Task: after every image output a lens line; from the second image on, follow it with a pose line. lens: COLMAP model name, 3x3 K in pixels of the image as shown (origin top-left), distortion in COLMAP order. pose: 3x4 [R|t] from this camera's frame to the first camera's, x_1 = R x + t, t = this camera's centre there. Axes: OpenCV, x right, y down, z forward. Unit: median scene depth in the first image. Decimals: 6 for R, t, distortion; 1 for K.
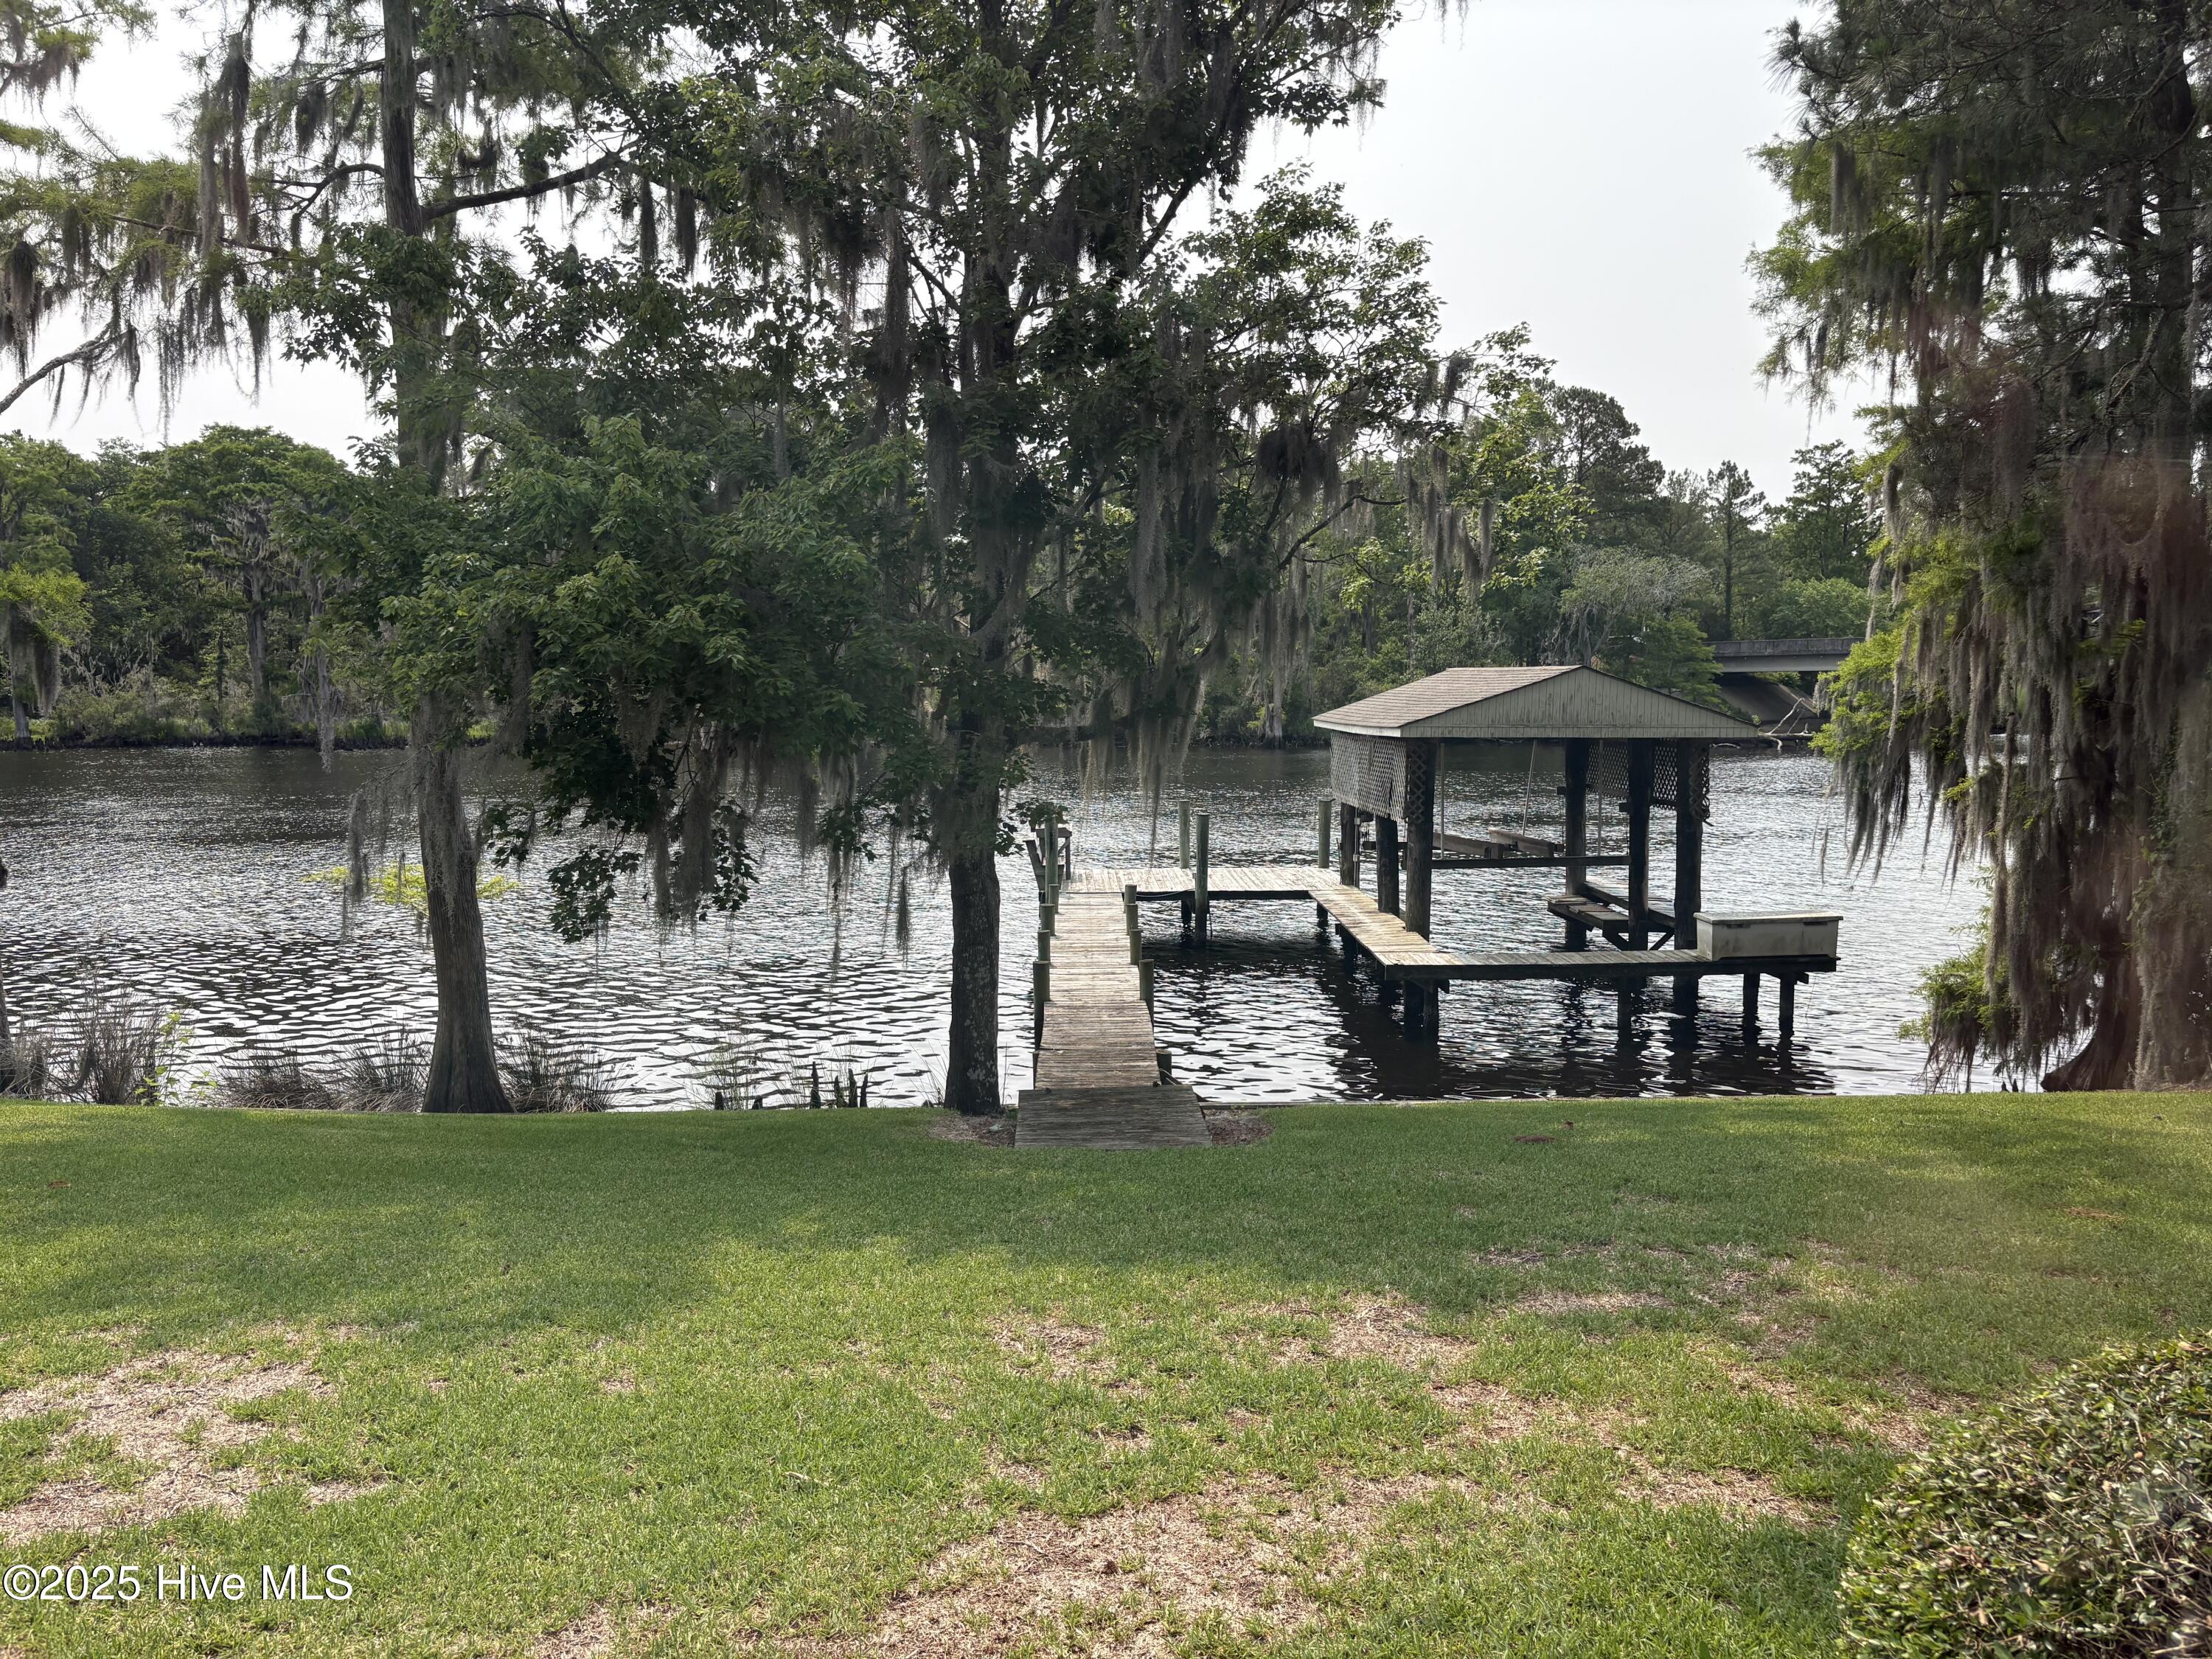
lens RADIAL K [[1657.8, 0, 1112.6], [0, 1657.8, 871.9], [0, 0, 1]] dist [0.000685, -0.003714]
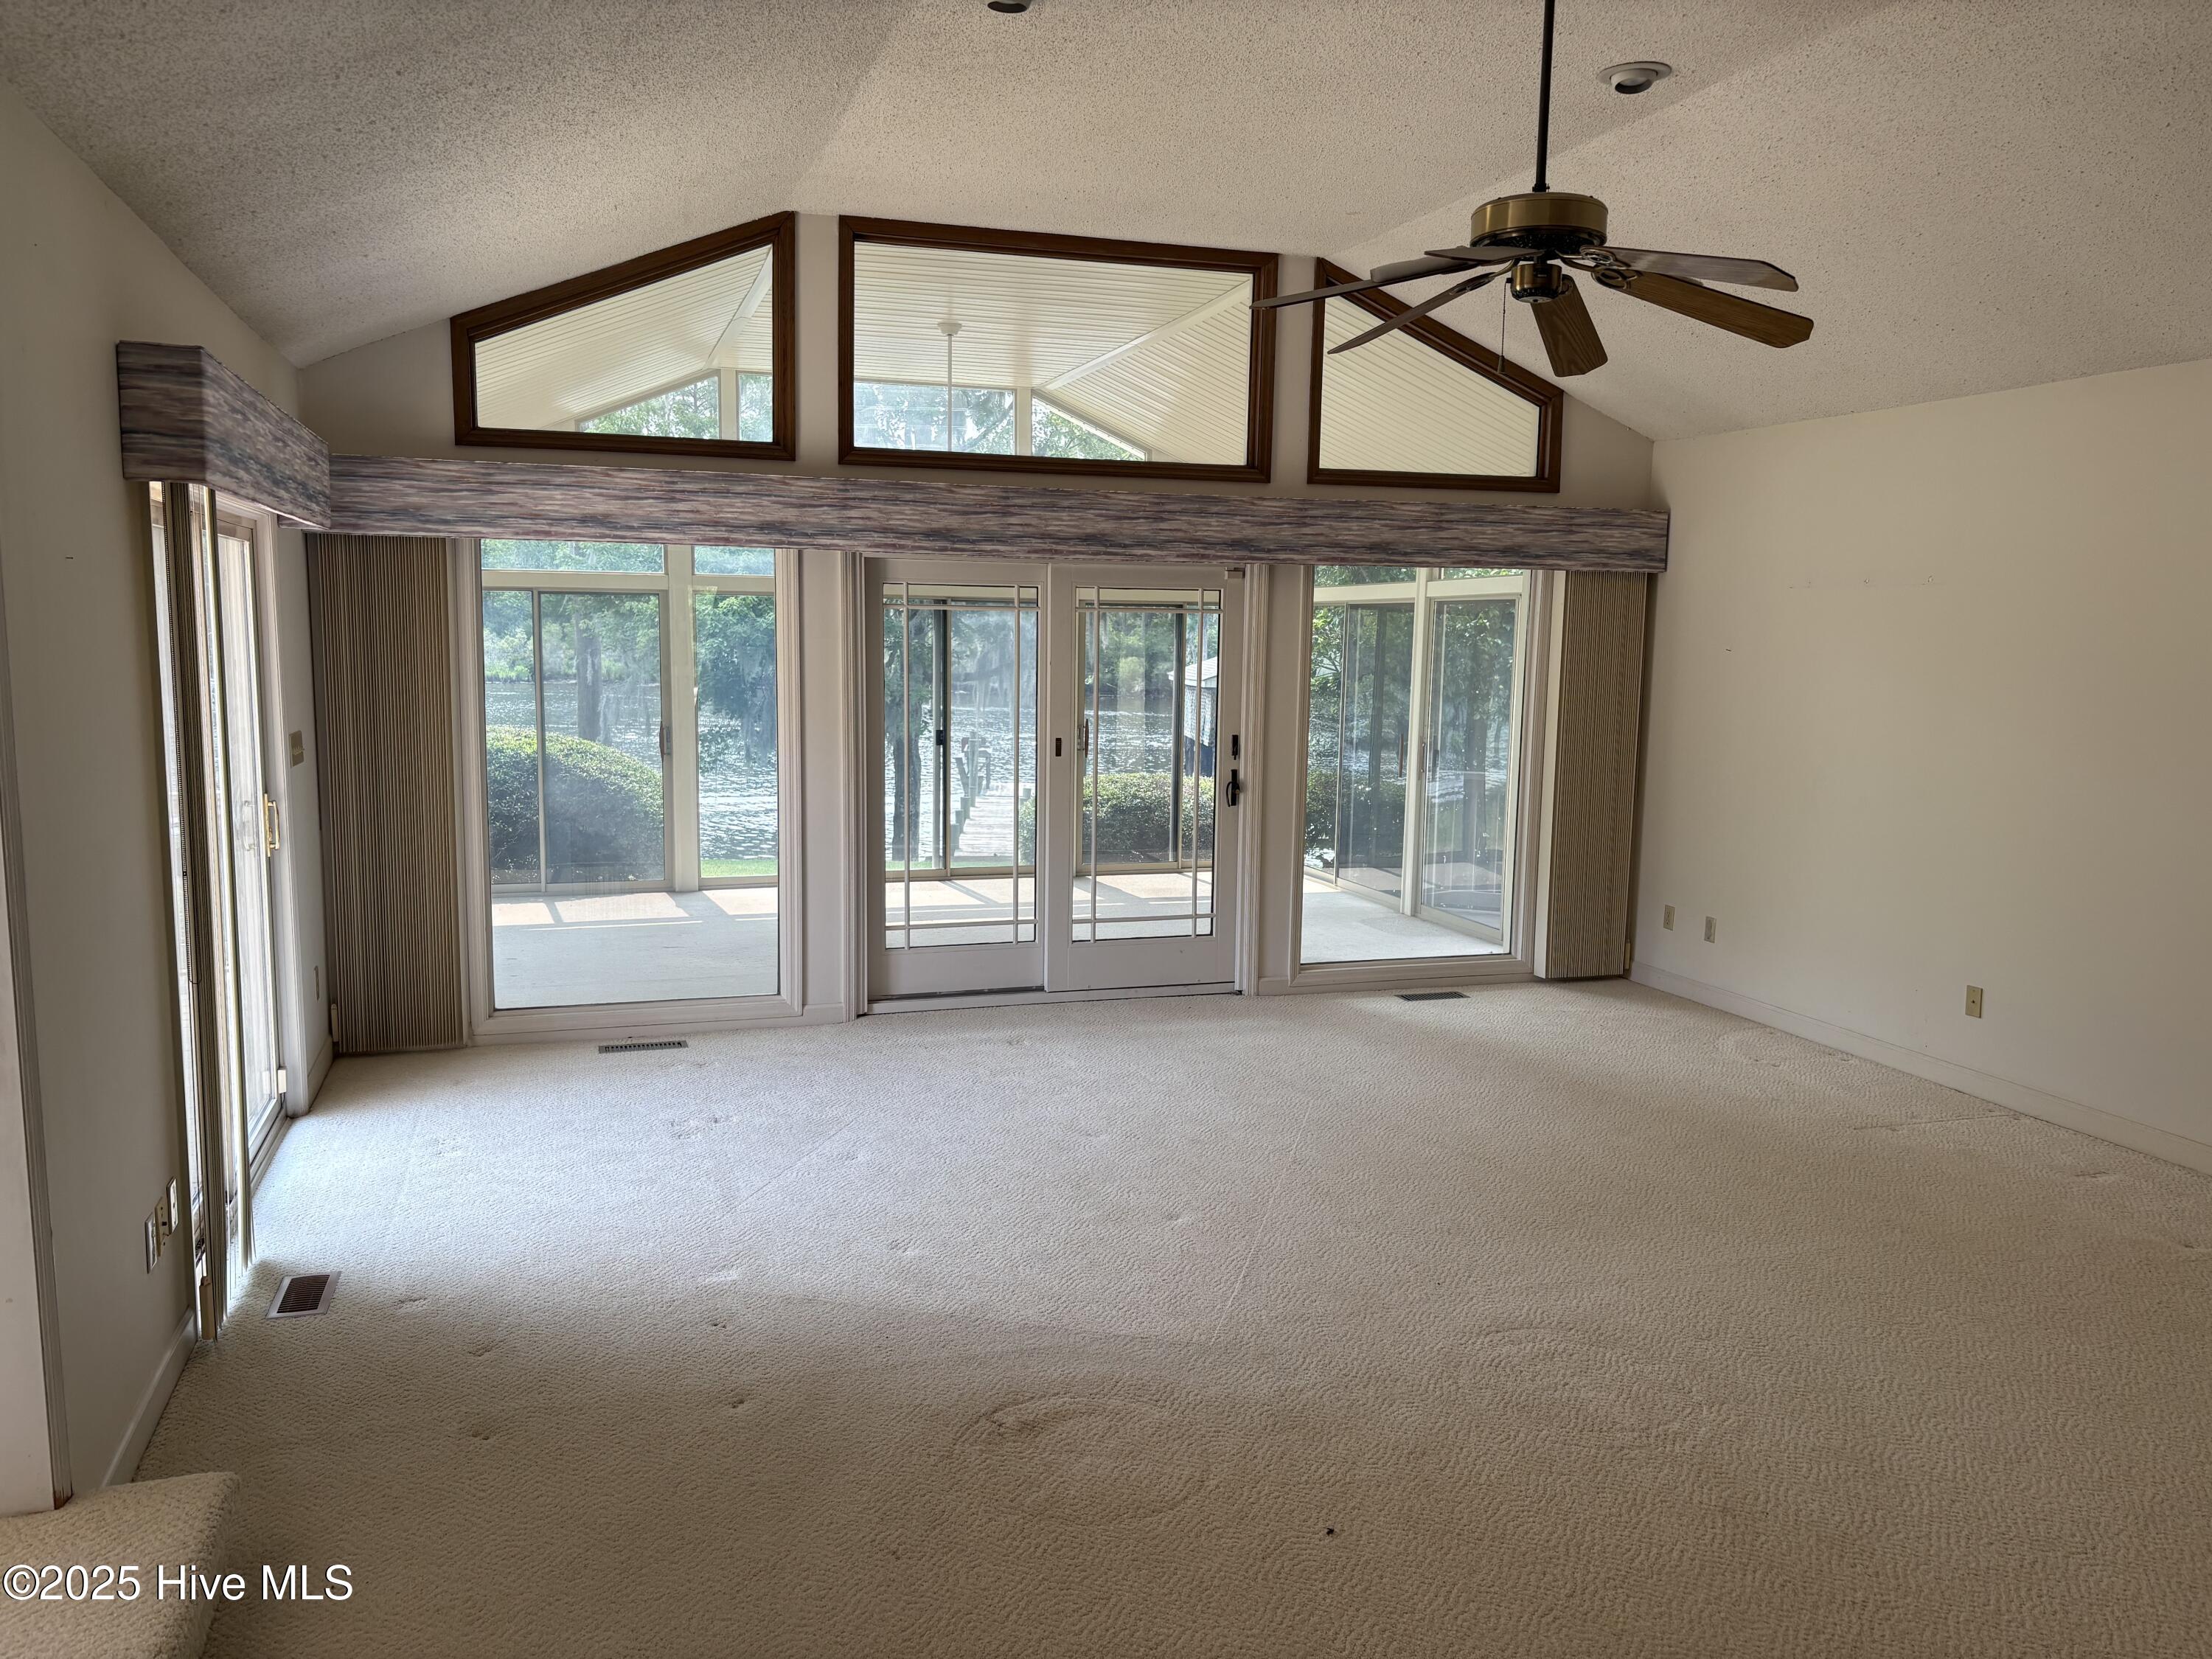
lens RADIAL K [[1657.8, 0, 1112.6], [0, 1657.8, 871.9], [0, 0, 1]] dist [0.000685, -0.003714]
pose [[0.999385, 0.026031, 0.023495, 0.083853], [-0.026622, 0.999328, 0.025187, 0.065755], [-0.022823, -0.025797, 0.999407, -0.685443]]
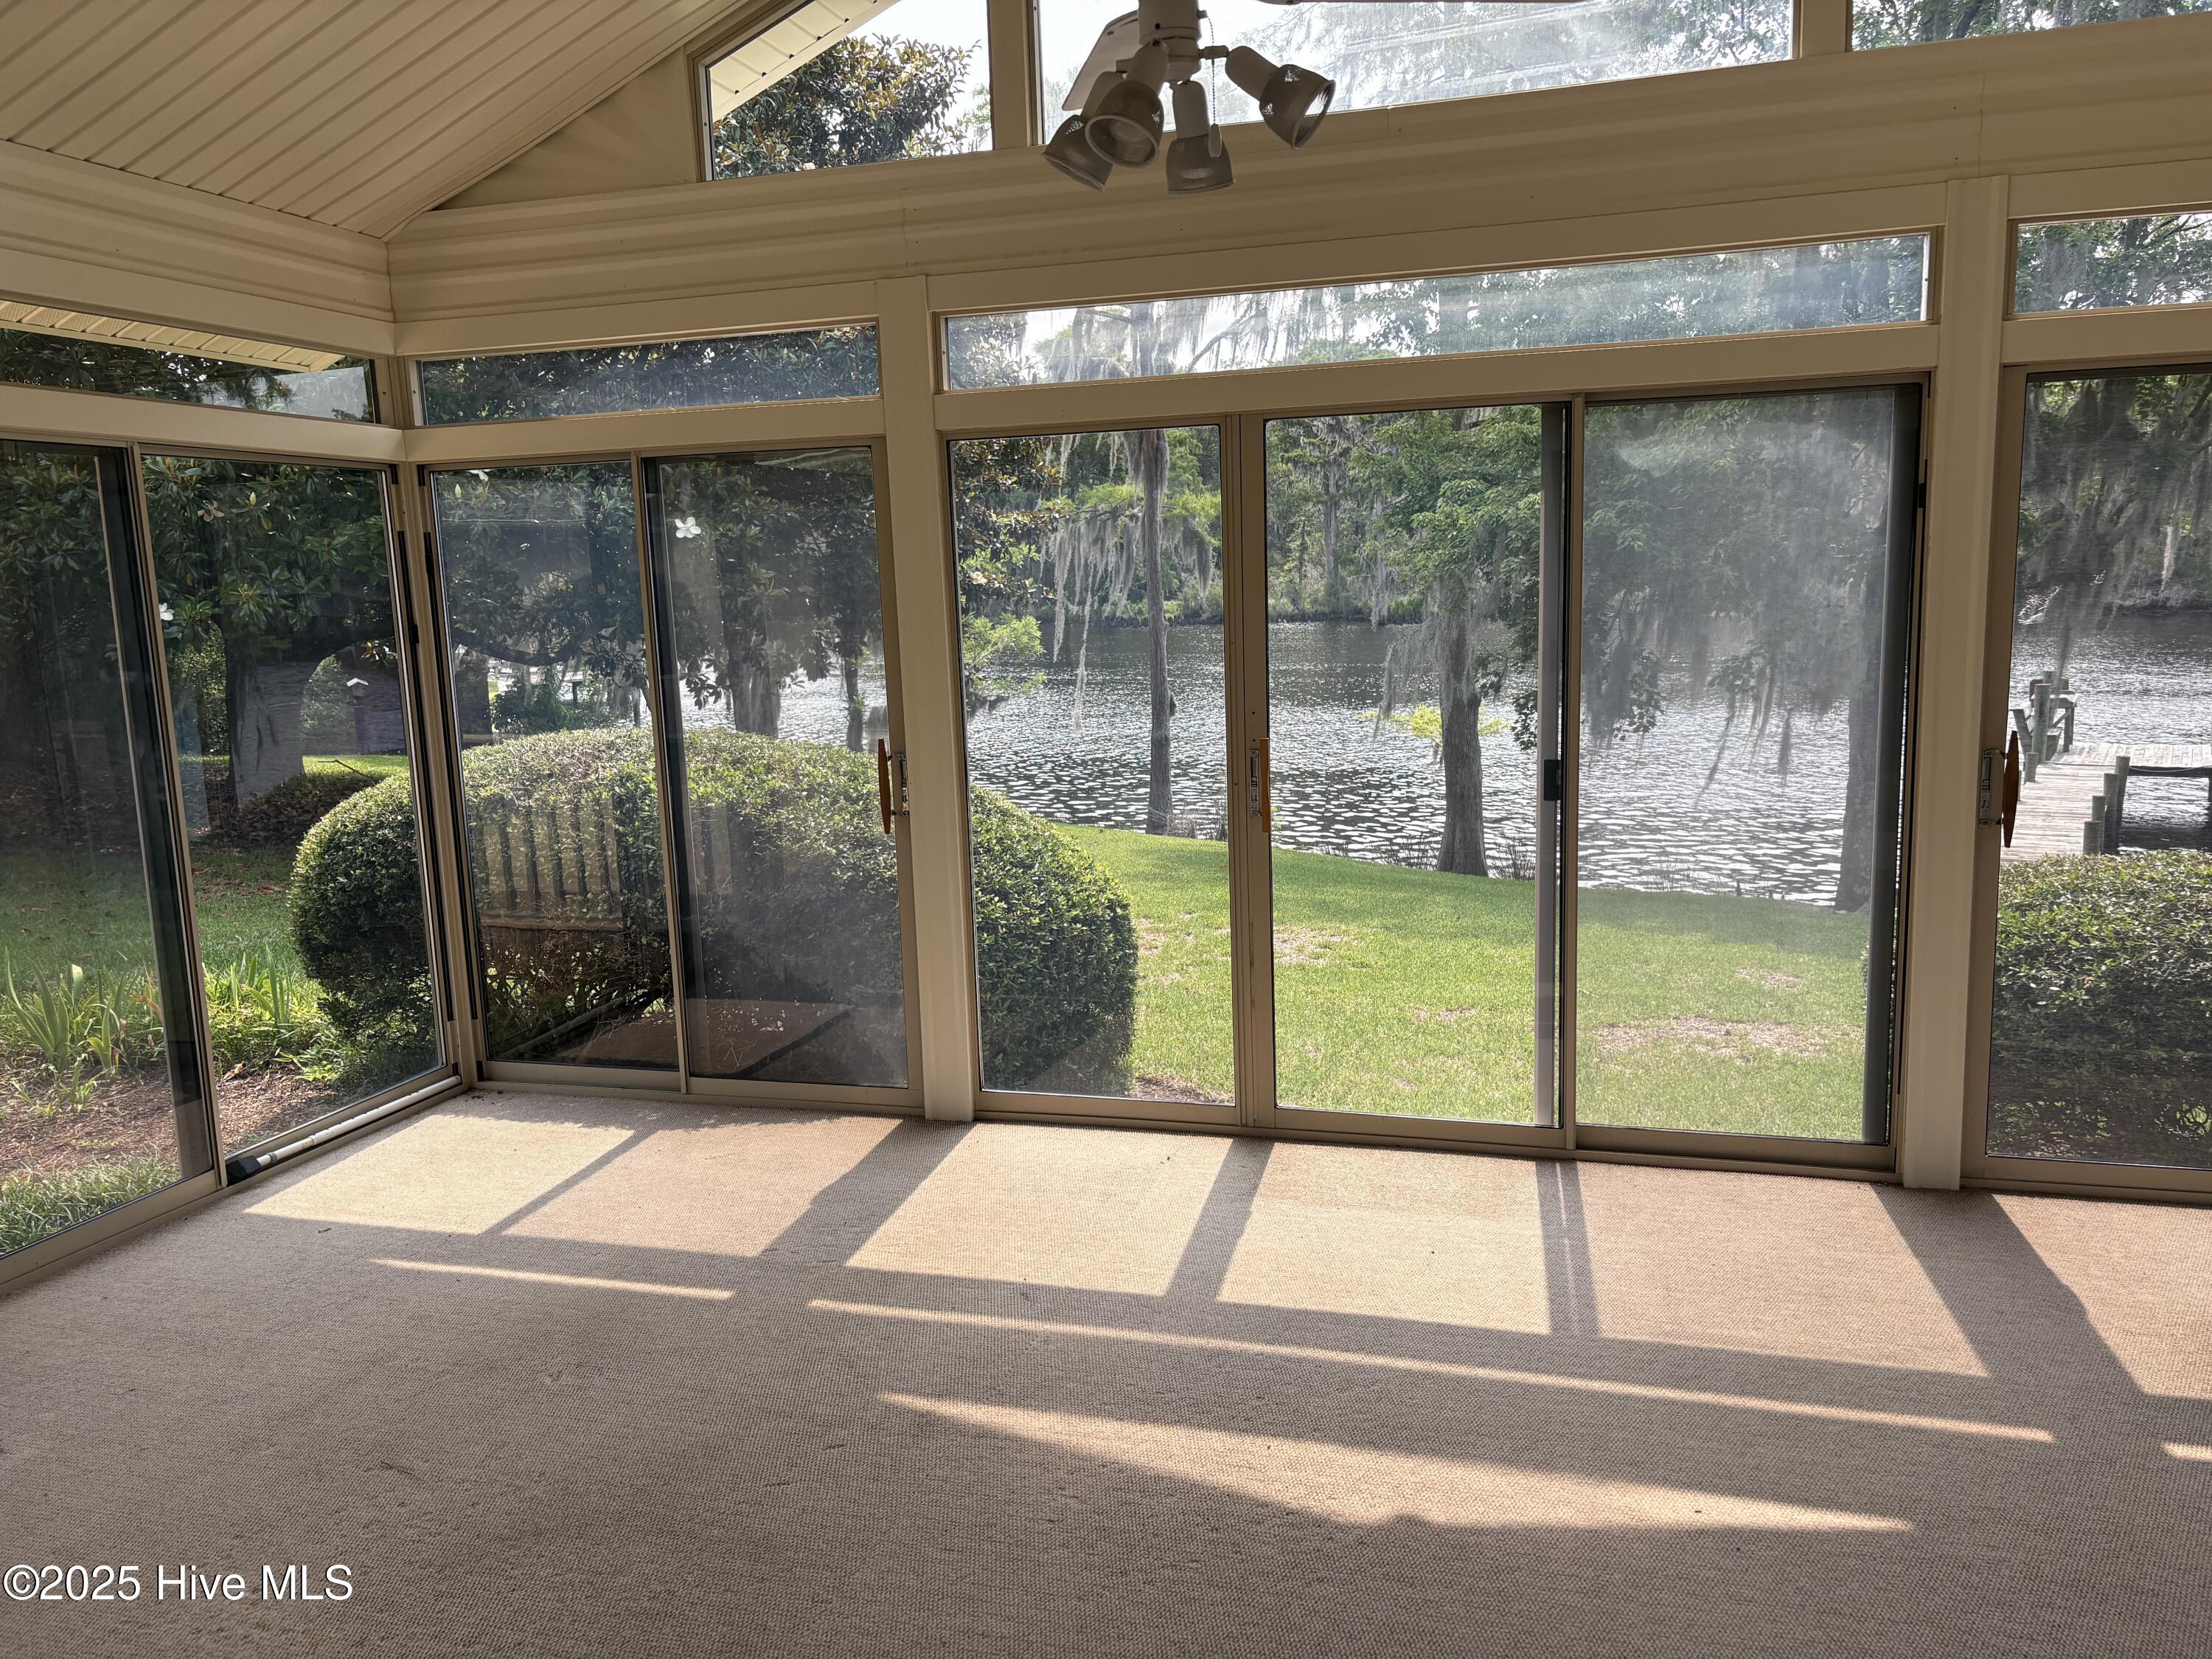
lens RADIAL K [[1657.8, 0, 1112.6], [0, 1657.8, 871.9], [0, 0, 1]] dist [0.000685, -0.003714]
pose [[0.824336, 0.080363, -0.560368, 0.115050], [-0.038754, 0.995561, 0.085765, 0.023346], [0.564773, -0.048983, 0.823791, -0.232773]]
